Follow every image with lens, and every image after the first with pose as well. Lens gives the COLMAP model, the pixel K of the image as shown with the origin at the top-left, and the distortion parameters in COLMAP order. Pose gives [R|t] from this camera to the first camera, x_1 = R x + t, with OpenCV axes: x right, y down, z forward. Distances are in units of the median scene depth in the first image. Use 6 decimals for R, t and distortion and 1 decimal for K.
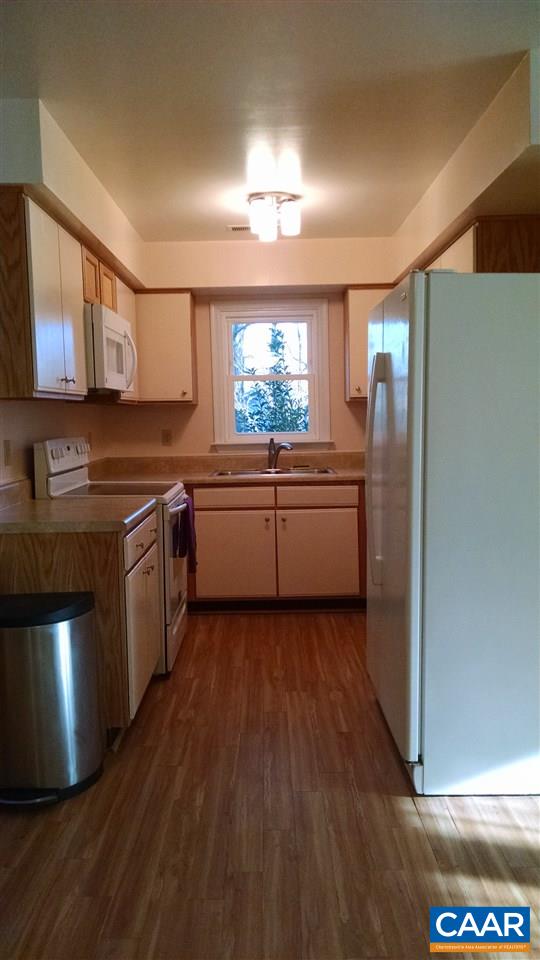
lens RADIAL K [[729.4, 0, 250.2], [0, 729.4, 483.6], [0, 0, 1]] dist [0.027388, -0.059395]
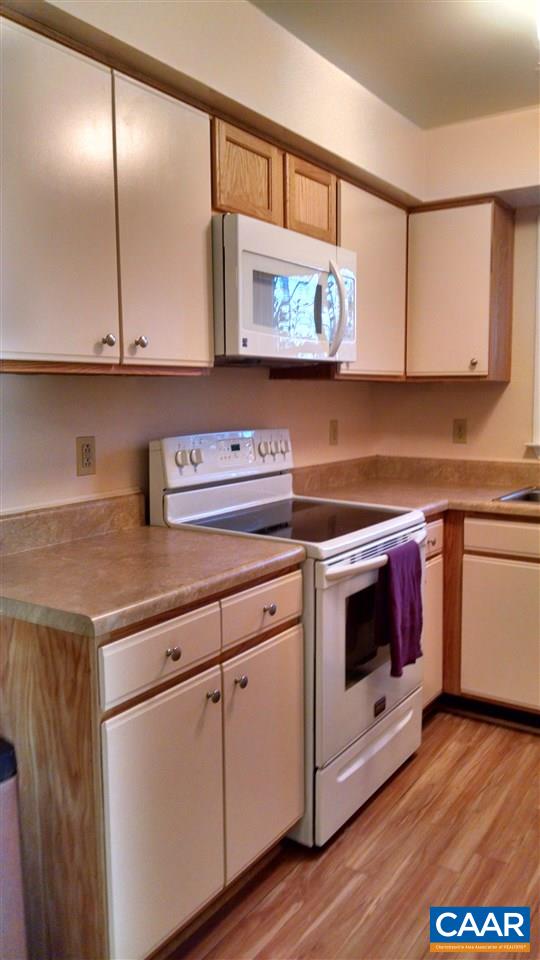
lens RADIAL K [[729.4, 0, 270.4], [0, 729.4, 472.7], [0, 0, 1]] dist [0.027388, -0.059395]
pose [[0.835428, 0.073598, -0.544649, 0.140151], [-0.061863, 0.997288, 0.039872, -0.053781], [0.546107, 0.000383, 0.837716, 0.457034]]
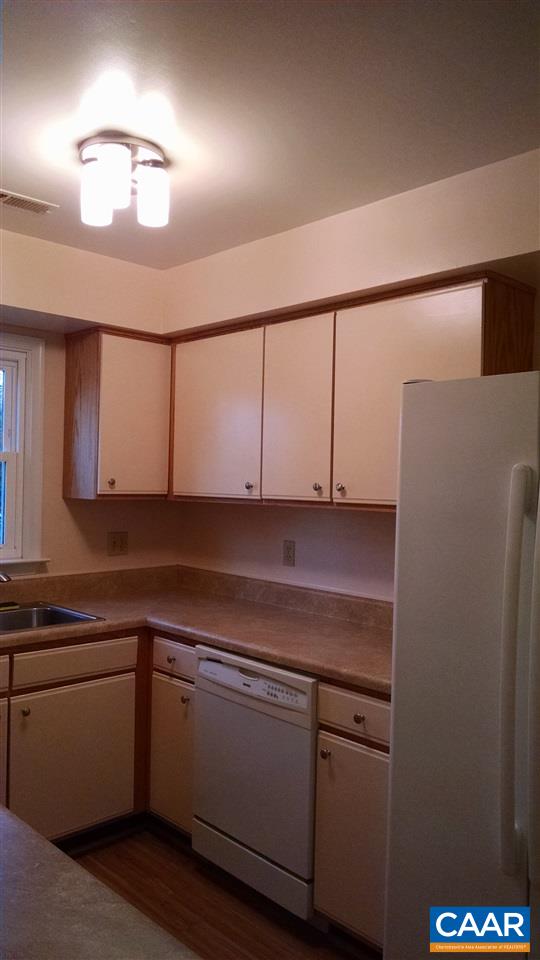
lens RADIAL K [[729.4, 0, 255.6], [0, 729.4, 474.9], [0, 0, 1]] dist [0.027388, -0.059395]
pose [[0.711059, 0.038406, 0.702082, -0.268904], [0.033915, 0.995472, -0.088804, -0.089275], [-0.702313, 0.086956, 0.706537, 0.536874]]
